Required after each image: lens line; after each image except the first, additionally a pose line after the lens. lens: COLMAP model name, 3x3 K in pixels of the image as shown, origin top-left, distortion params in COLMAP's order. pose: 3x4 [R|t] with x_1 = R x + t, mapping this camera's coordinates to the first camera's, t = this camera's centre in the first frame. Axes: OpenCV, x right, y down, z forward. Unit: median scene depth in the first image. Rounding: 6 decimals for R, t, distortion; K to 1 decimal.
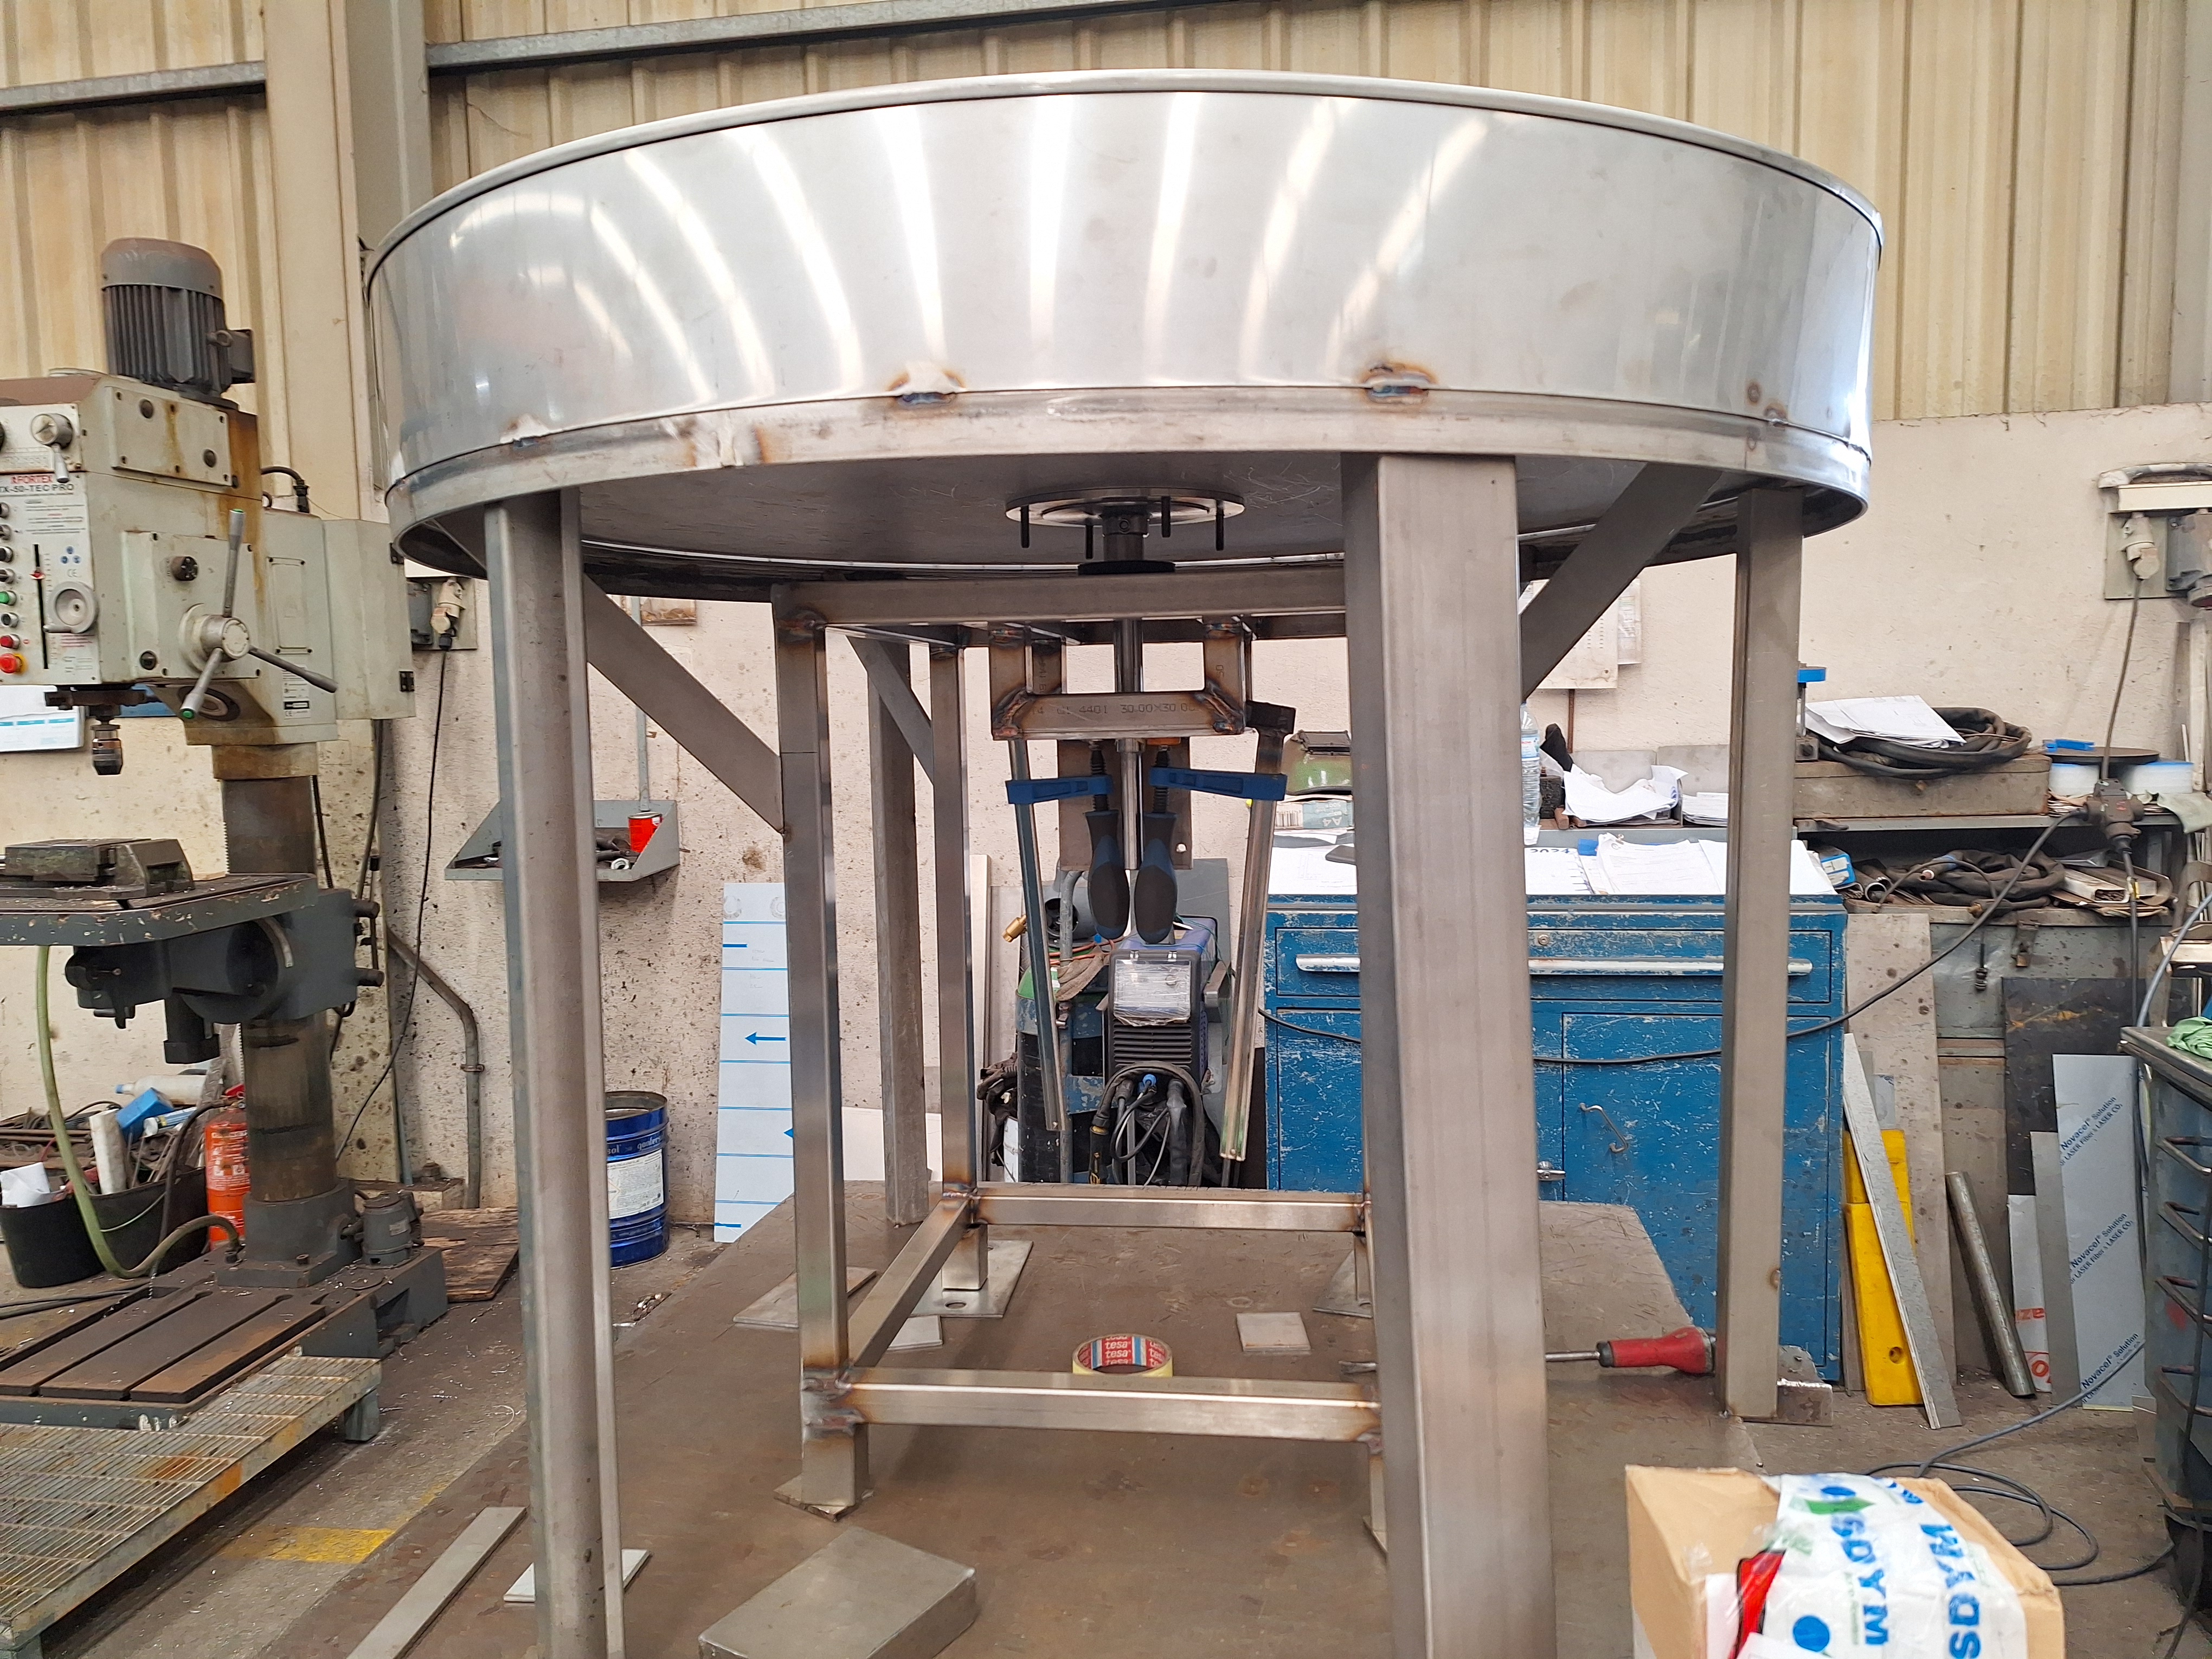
lens RADIAL K [[1536.0, 0, 1075.3], [0, 1536.0, 819.9], [0, 0, 1]] dist [0.056930, -0.064784]
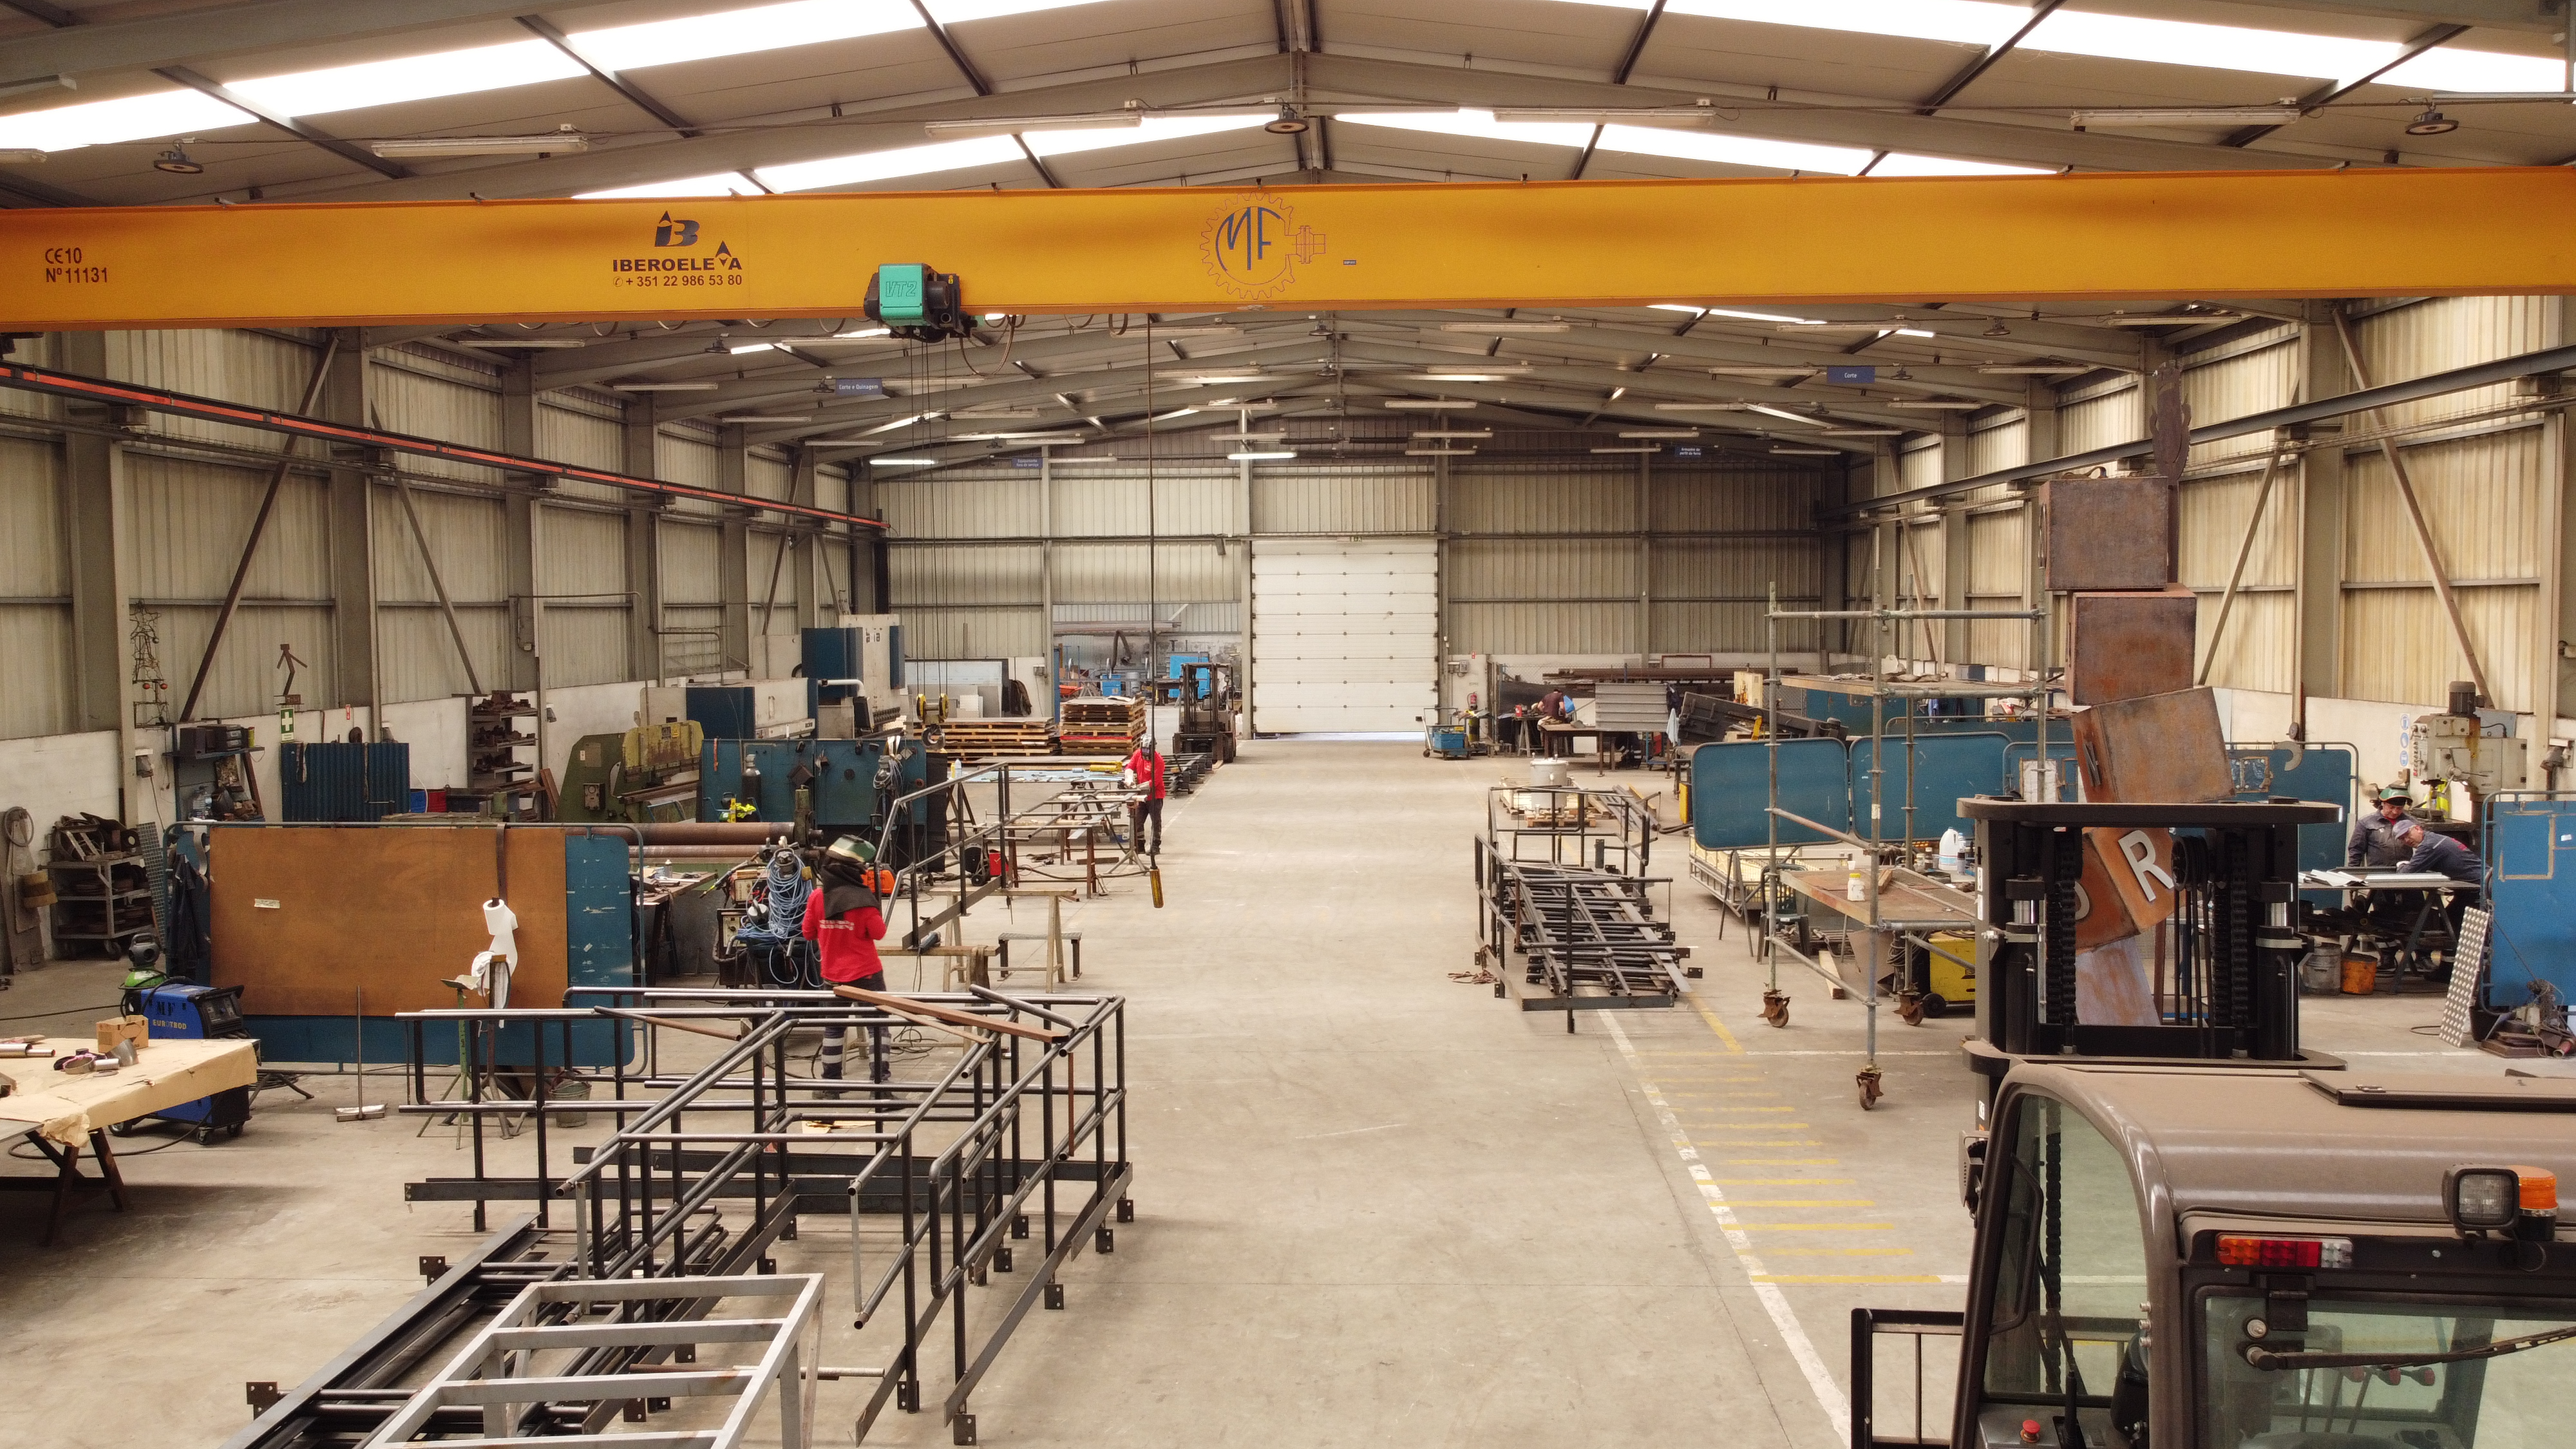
lens RADIAL K [[1957.2, 0, 1292.3], [0, 1957.2, 712.9], [0, 0, 1]] dist [-0.003042, 0.002044]
pose [[0.115547, 0.073428, -0.990584, 4.982541], [-0.066711, 0.995586, 0.066017, -0.459595], [0.991059, 0.058455, 0.119935, -3.255685]]
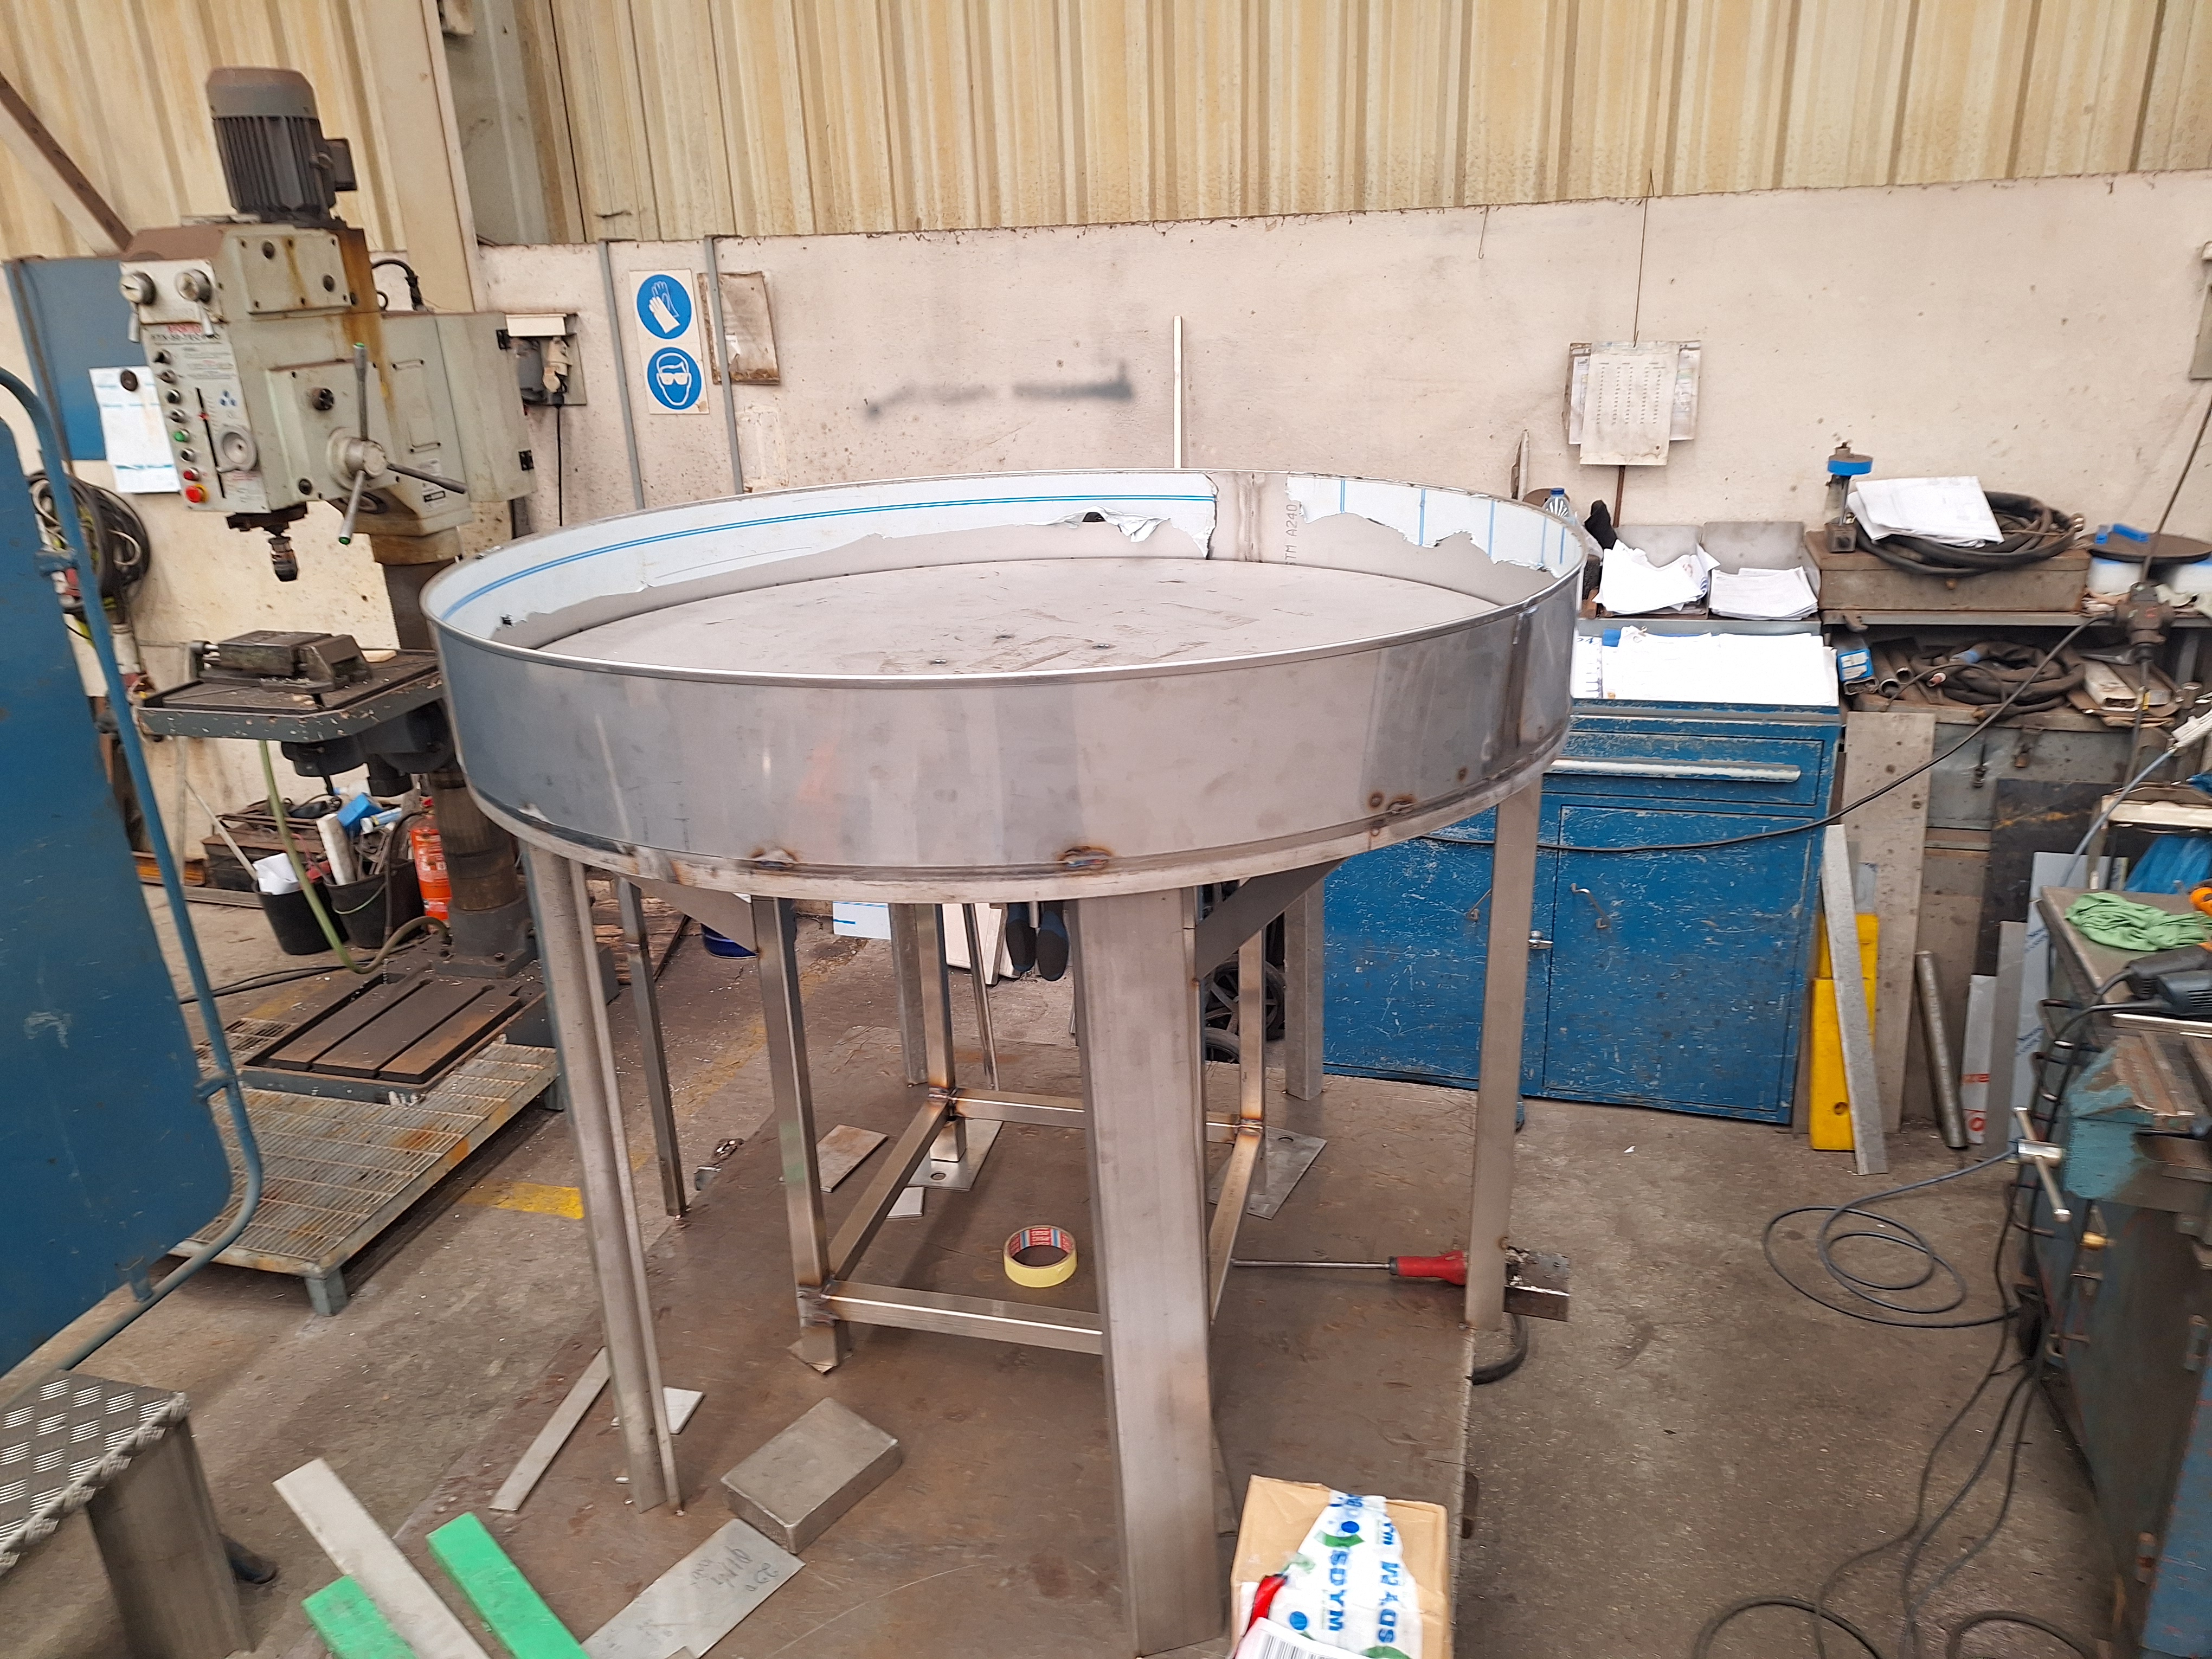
lens RADIAL K [[1530.1, 0, 1017.6], [0, 1530.1, 832.7], [0, 0, 1]] dist [0.055768, -0.058099]
pose [[0.991348, 0.012773, -0.130635, 0.075626], [0.023629, 0.961628, 0.273338, -0.158177], [0.129114, -0.274060, 0.953006, -0.086692]]
